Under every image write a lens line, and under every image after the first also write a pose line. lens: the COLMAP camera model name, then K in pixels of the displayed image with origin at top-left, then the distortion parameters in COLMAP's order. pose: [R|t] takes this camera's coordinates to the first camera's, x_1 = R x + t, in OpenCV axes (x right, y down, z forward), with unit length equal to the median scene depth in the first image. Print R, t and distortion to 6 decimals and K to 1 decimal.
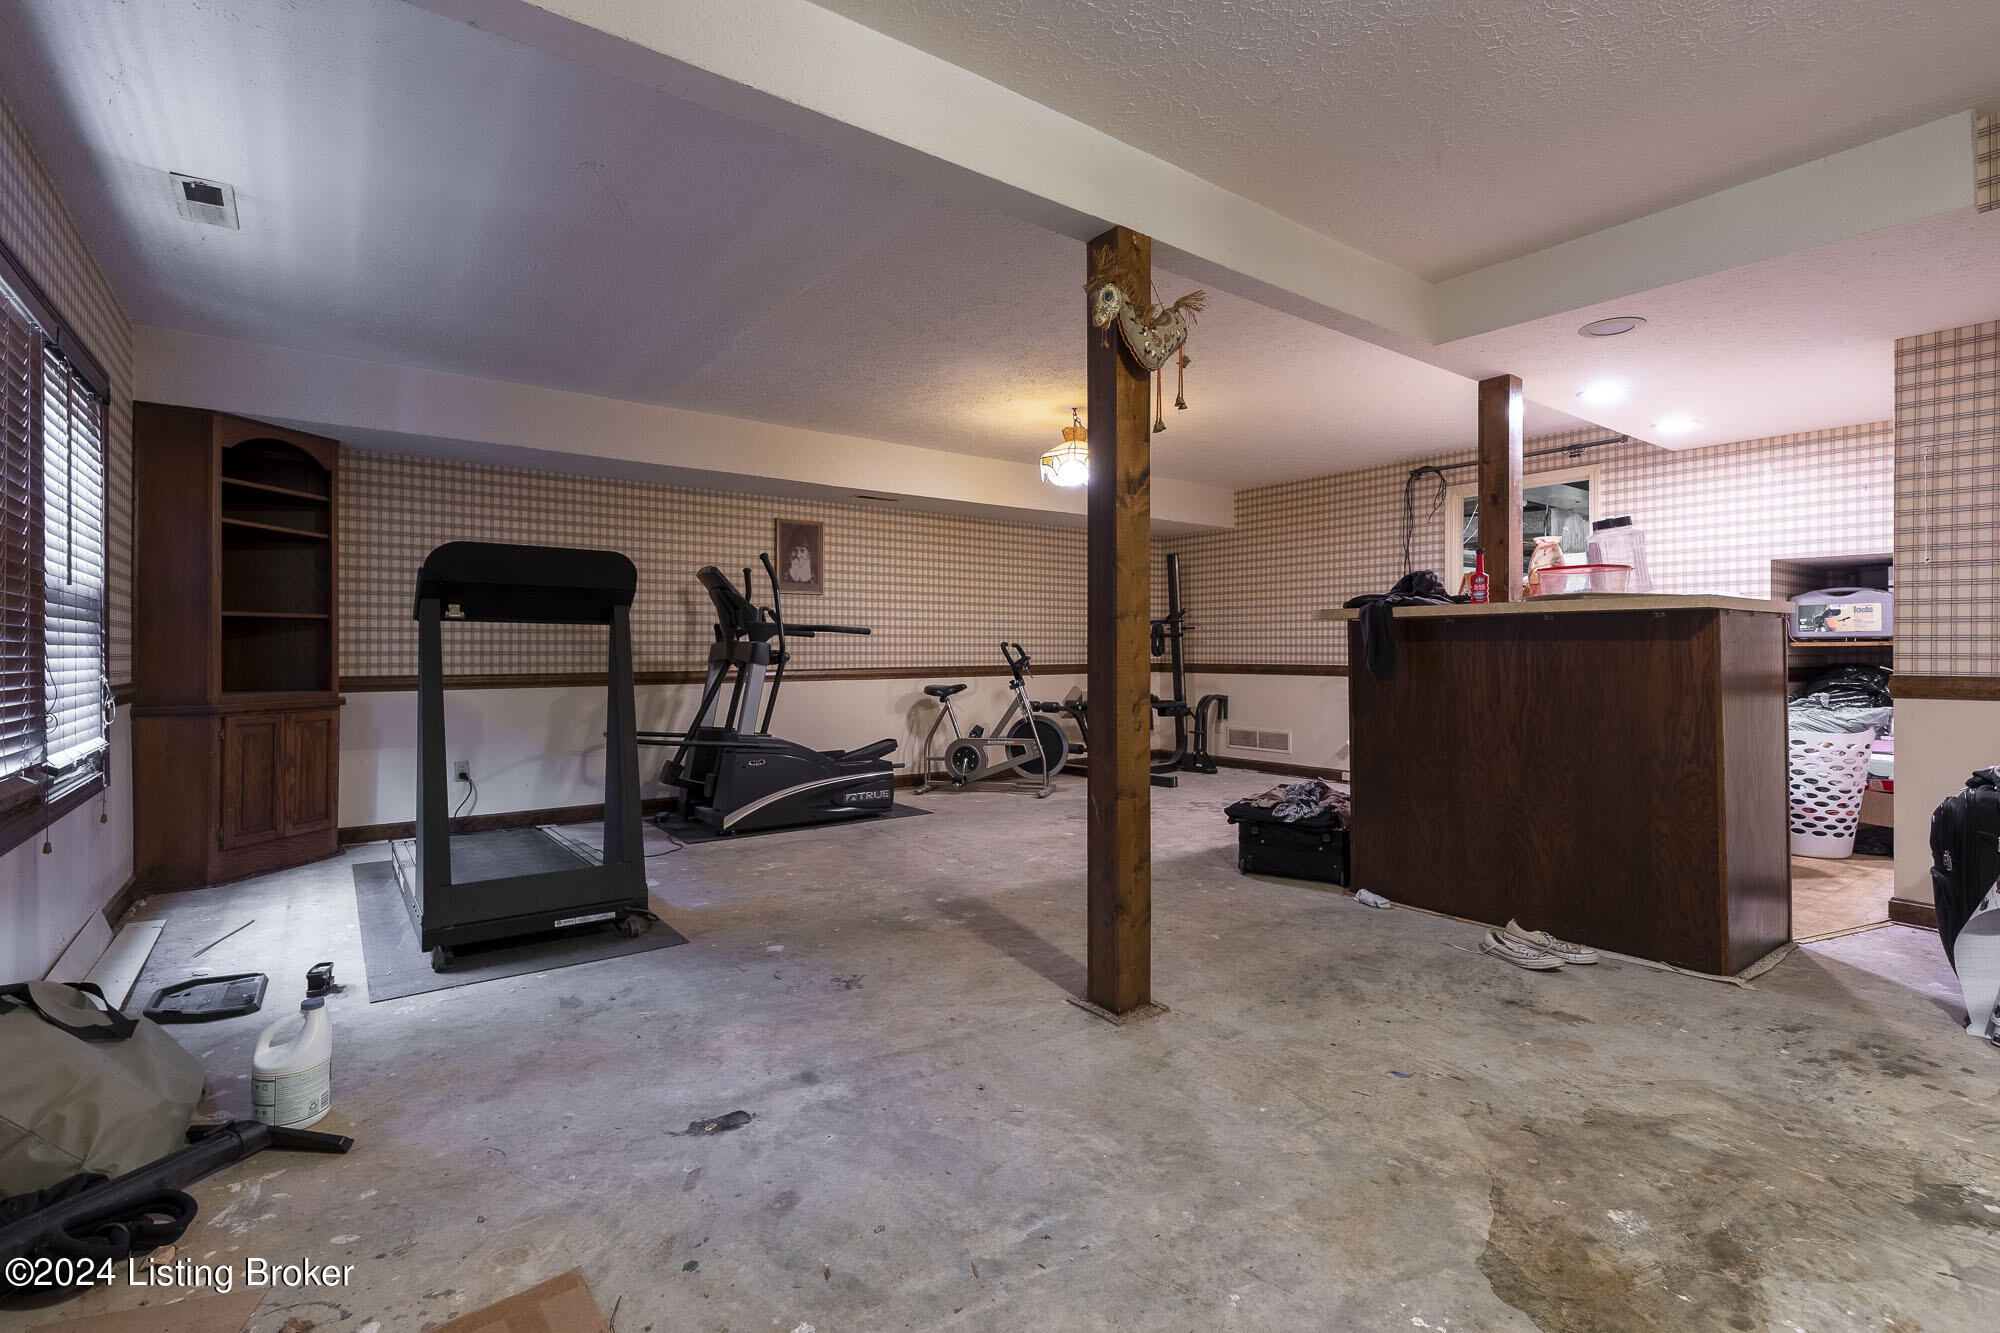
lens RADIAL K [[915.8, 0, 994.1], [0, 915.8, 660.6], [0, 0, 1]] dist [0.002232, 0.000366]
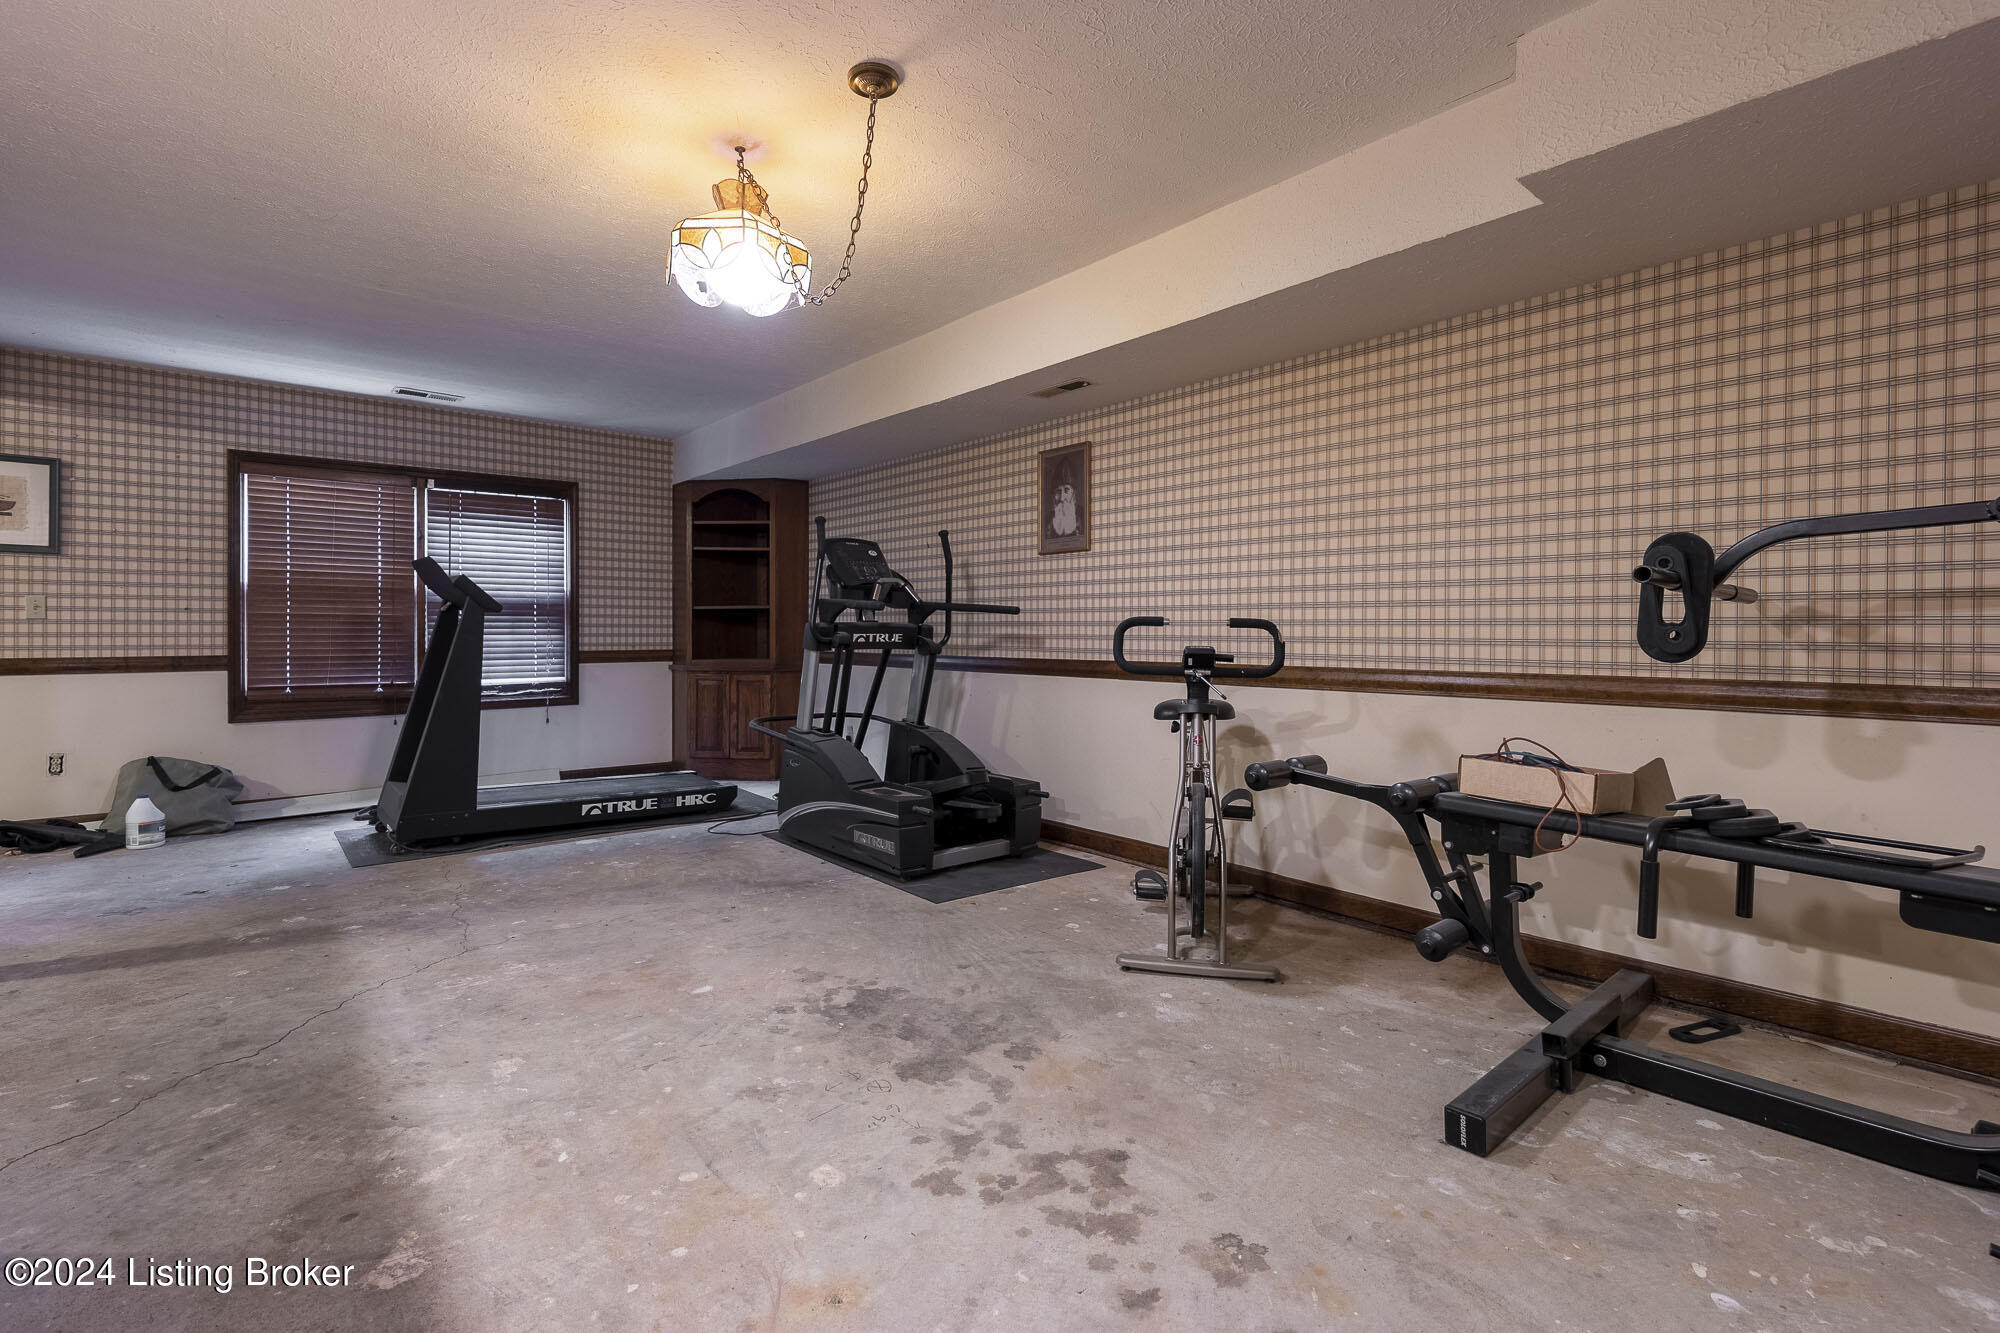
lens RADIAL K [[918.7, 0, 997.1], [0, 918.7, 648.3], [0, 0, 1]] dist [0.009492, 0.000058]
pose [[0.060021, 0.022738, -0.997938, 1.176716], [-0.008656, 0.999715, 0.022258, -0.034814], [0.998160, 0.007302, 0.060201, 2.179049]]
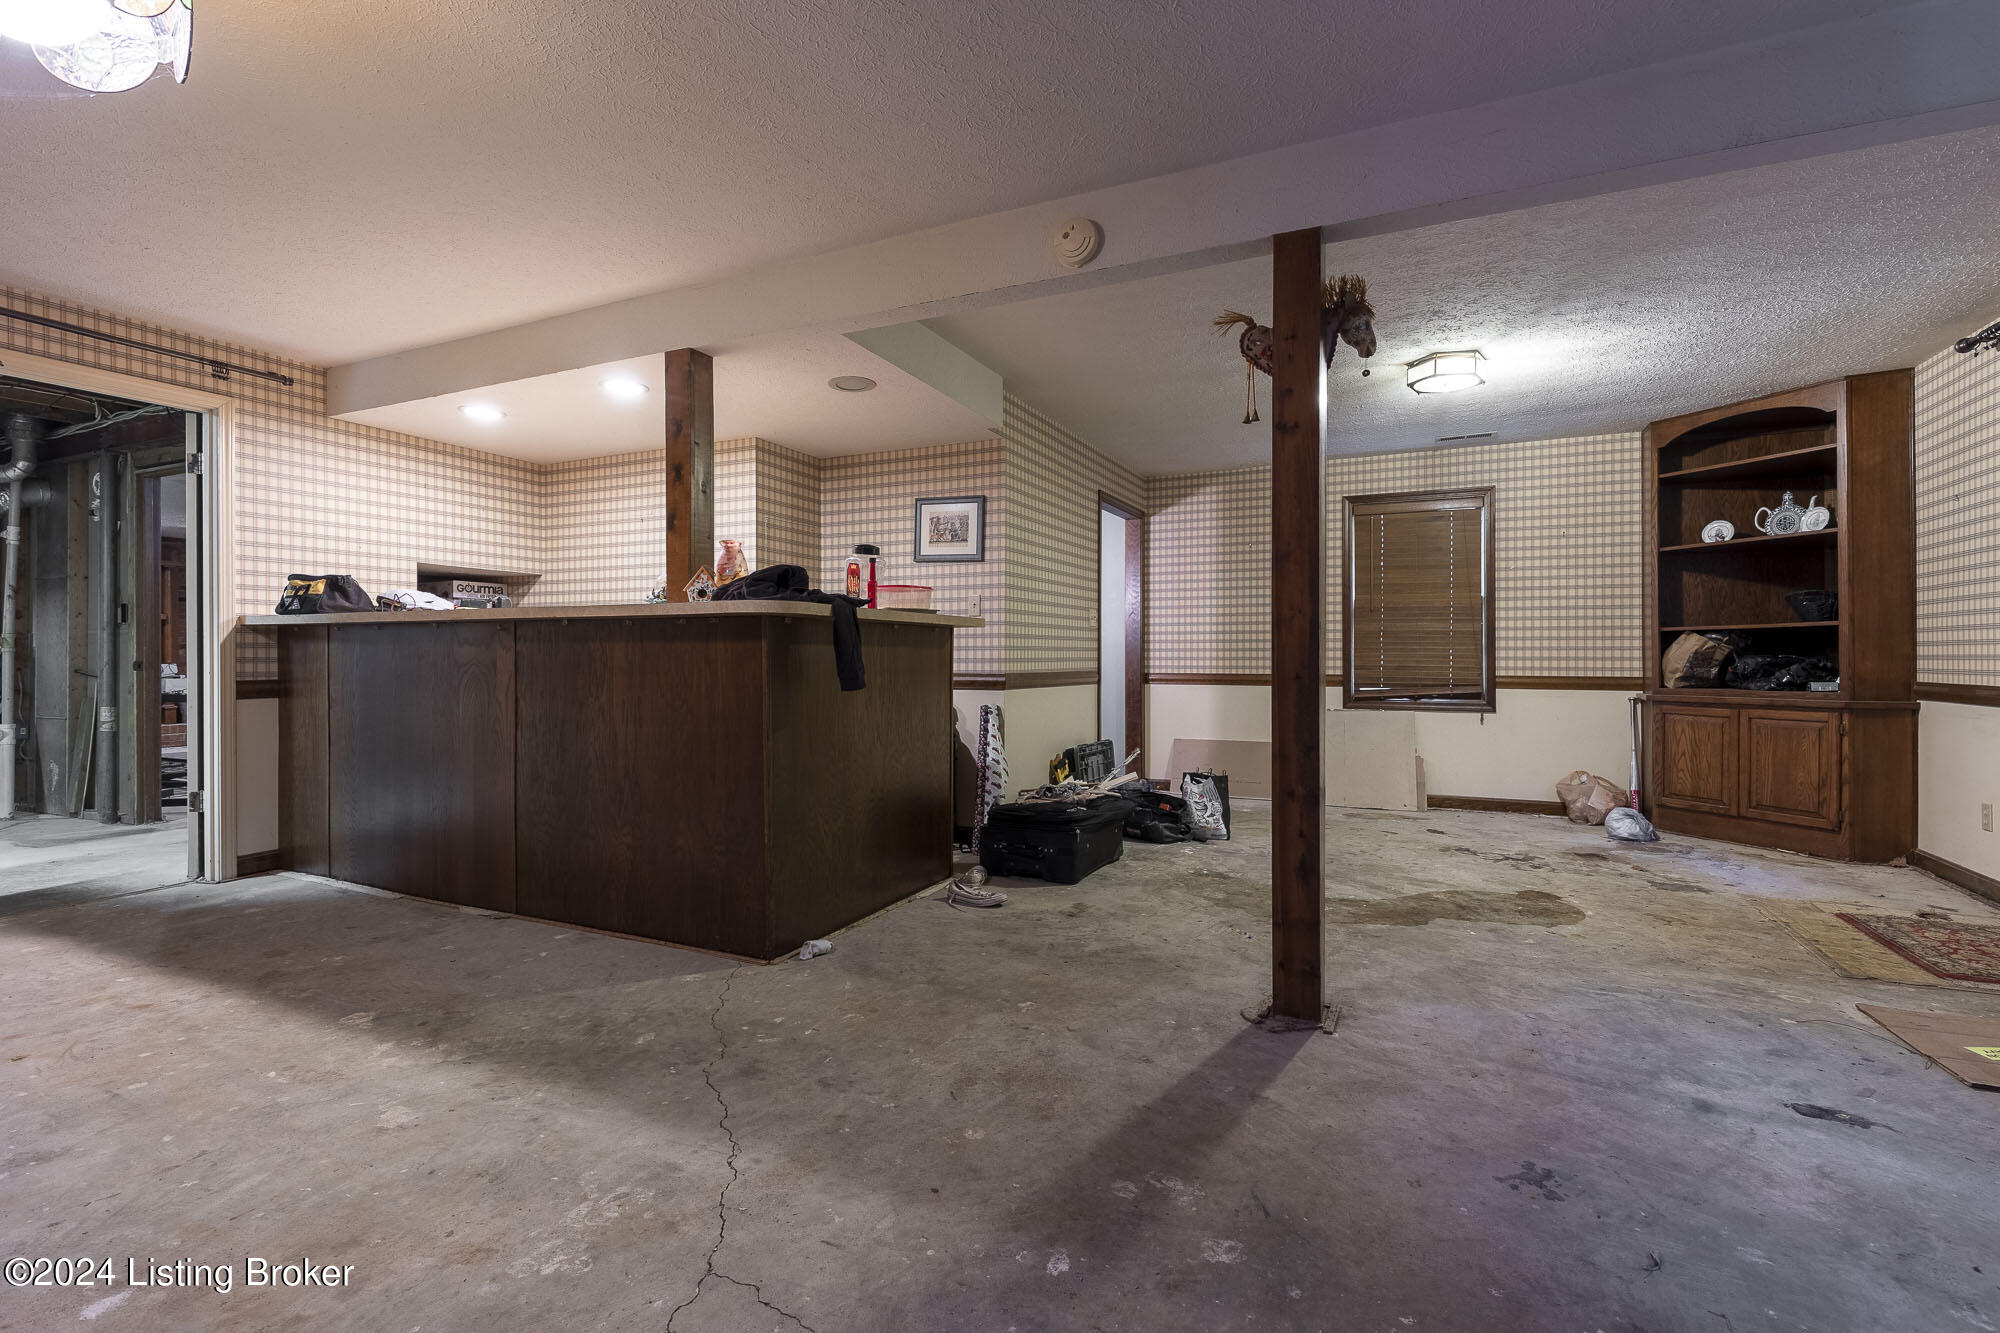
lens RADIAL K [[915.8, 0, 994.1], [0, 915.8, 660.6], [0, 0, 1]] dist [0.002232, 0.000366]
pose [[-0.470309, -0.003269, 0.882496, -0.566751], [0.008666, 0.999928, 0.008322, -0.015386], [-0.882459, 0.011562, -0.470247, 1.708209]]
